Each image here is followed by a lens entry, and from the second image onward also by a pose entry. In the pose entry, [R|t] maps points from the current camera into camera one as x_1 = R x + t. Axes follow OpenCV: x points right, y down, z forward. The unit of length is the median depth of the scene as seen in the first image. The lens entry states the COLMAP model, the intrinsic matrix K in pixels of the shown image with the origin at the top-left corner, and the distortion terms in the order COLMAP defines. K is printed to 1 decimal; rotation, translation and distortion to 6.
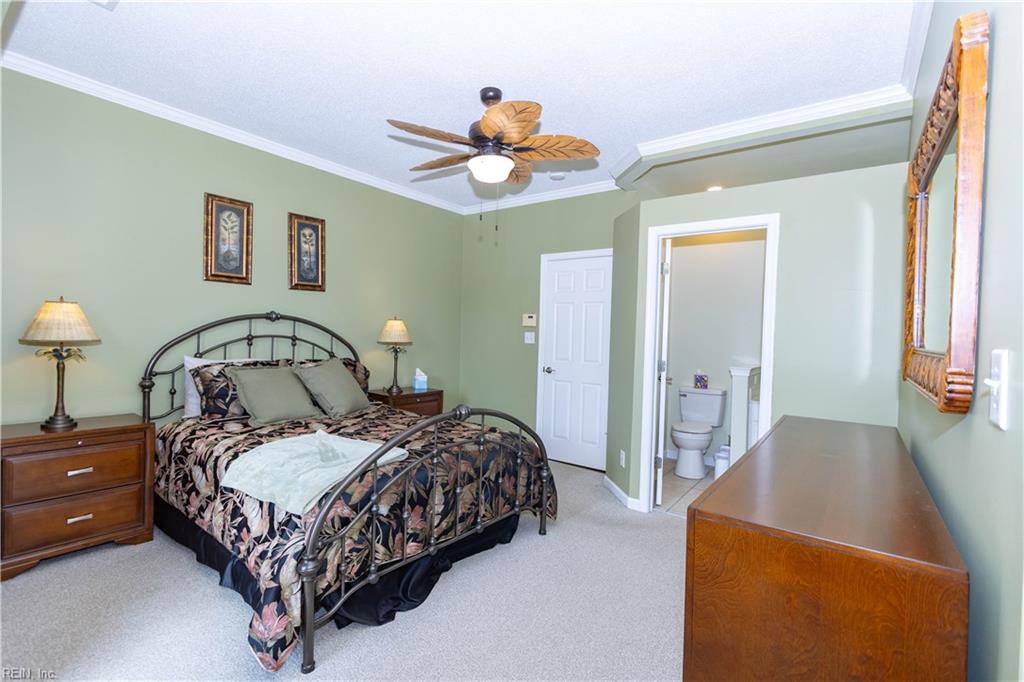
lens RADIAL K [[462.9, 0, 513.2], [0, 462.9, 343.9], [0, 0, 1]] dist [-0.001027, -0.000262]
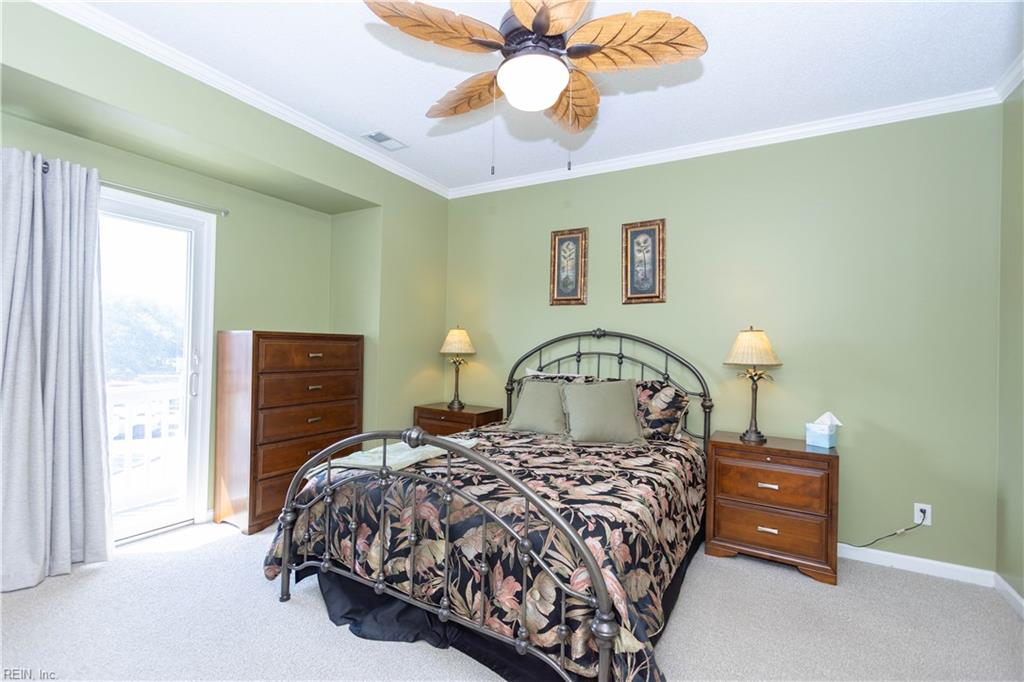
lens RADIAL K [[451.5, 0, 514.0], [0, 451.5, 336.0], [0, 0, 1]] dist [-0.003682, -0.000055]
pose [[0.126418, -0.038814, -0.991217, 0.424312], [-0.036814, 0.998362, -0.043789, -0.005343], [0.991294, 0.042026, 0.124782, 0.709591]]
